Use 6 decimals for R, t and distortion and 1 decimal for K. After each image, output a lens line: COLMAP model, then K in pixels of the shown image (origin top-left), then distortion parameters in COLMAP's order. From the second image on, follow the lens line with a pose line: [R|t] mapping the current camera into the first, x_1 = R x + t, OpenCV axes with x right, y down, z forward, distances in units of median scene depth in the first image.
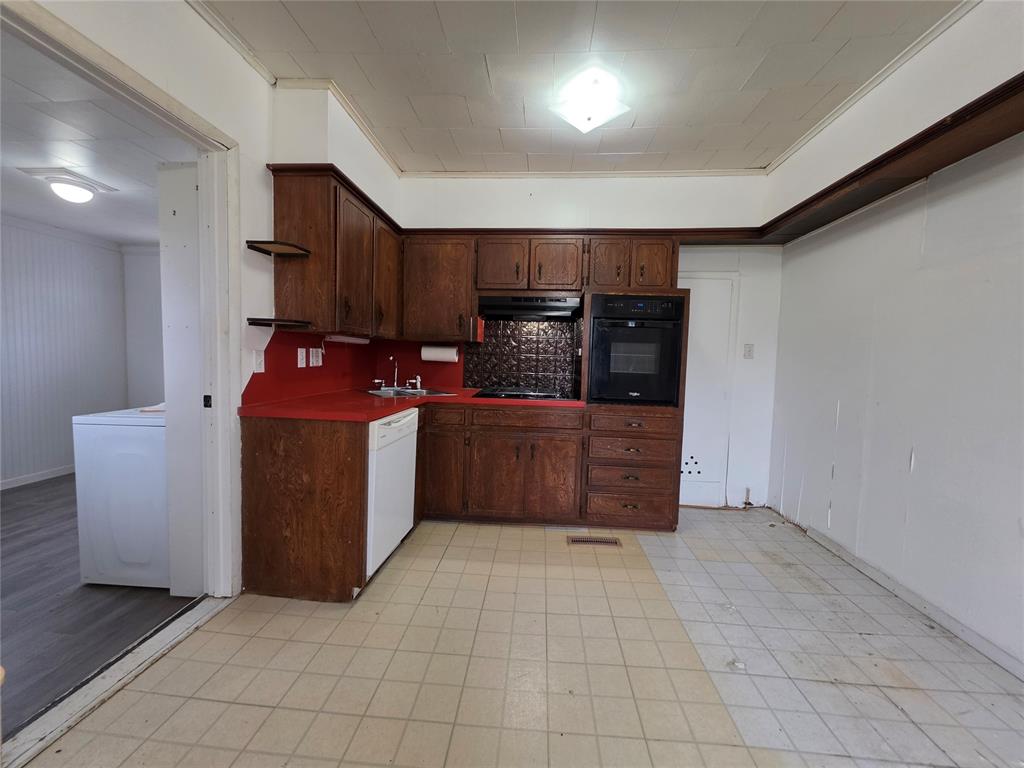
lens RADIAL K [[408.7, 0, 509.8], [0, 408.7, 378.3], [0, 0, 1]] dist [0.001354, 0.001000]
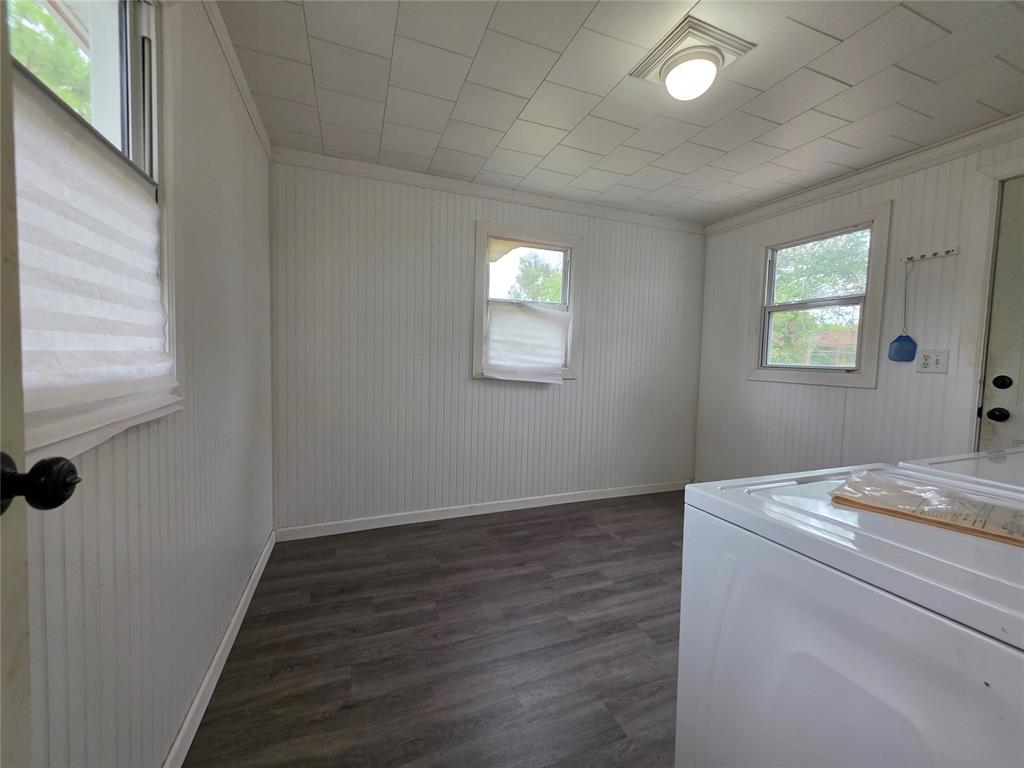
lens RADIAL K [[408.7, 0, 509.8], [0, 408.7, 378.3], [0, 0, 1]] dist [0.001354, 0.001000]
pose [[0.432455, 0.034010, -0.901014, -0.604542], [-0.069064, 0.997602, 0.004508, -0.002261], [0.899007, 0.060278, 0.433766, 0.512877]]
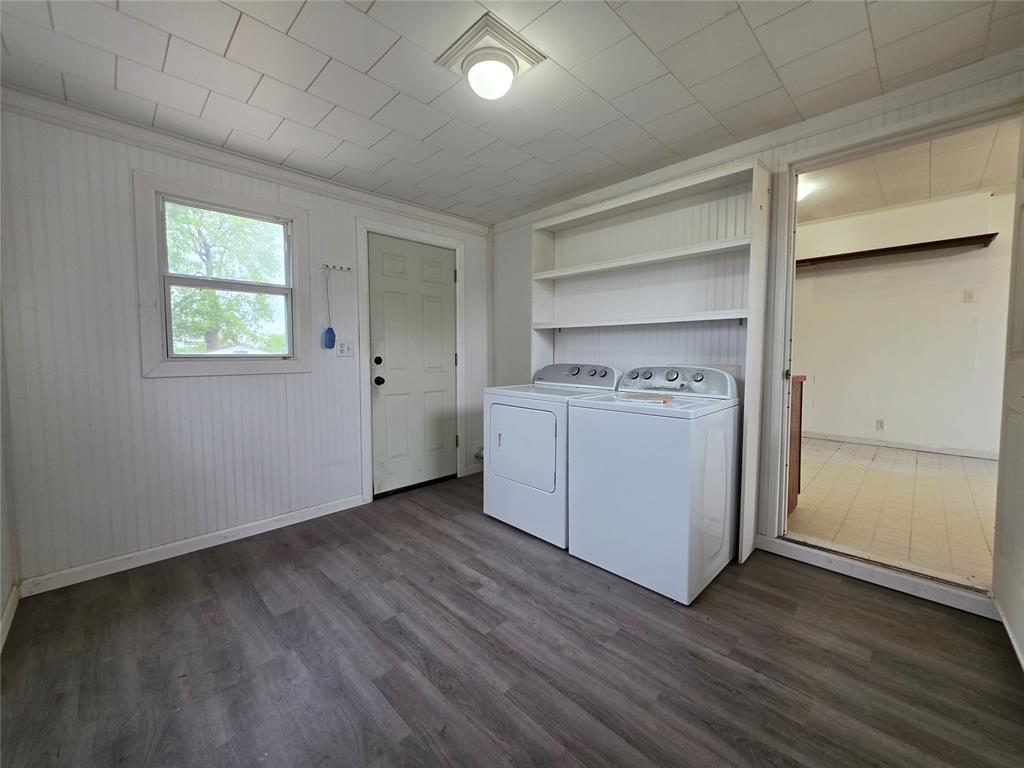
lens RADIAL K [[412.0, 0, 512.4], [0, 412.0, 374.8], [0, 0, 1]] dist [0.002260, 0.000463]
pose [[0.652920, -0.067521, 0.754411, -1.510137], [0.064577, 0.997354, 0.033376, -0.025682], [-0.754669, 0.026926, 0.655553, 0.557438]]
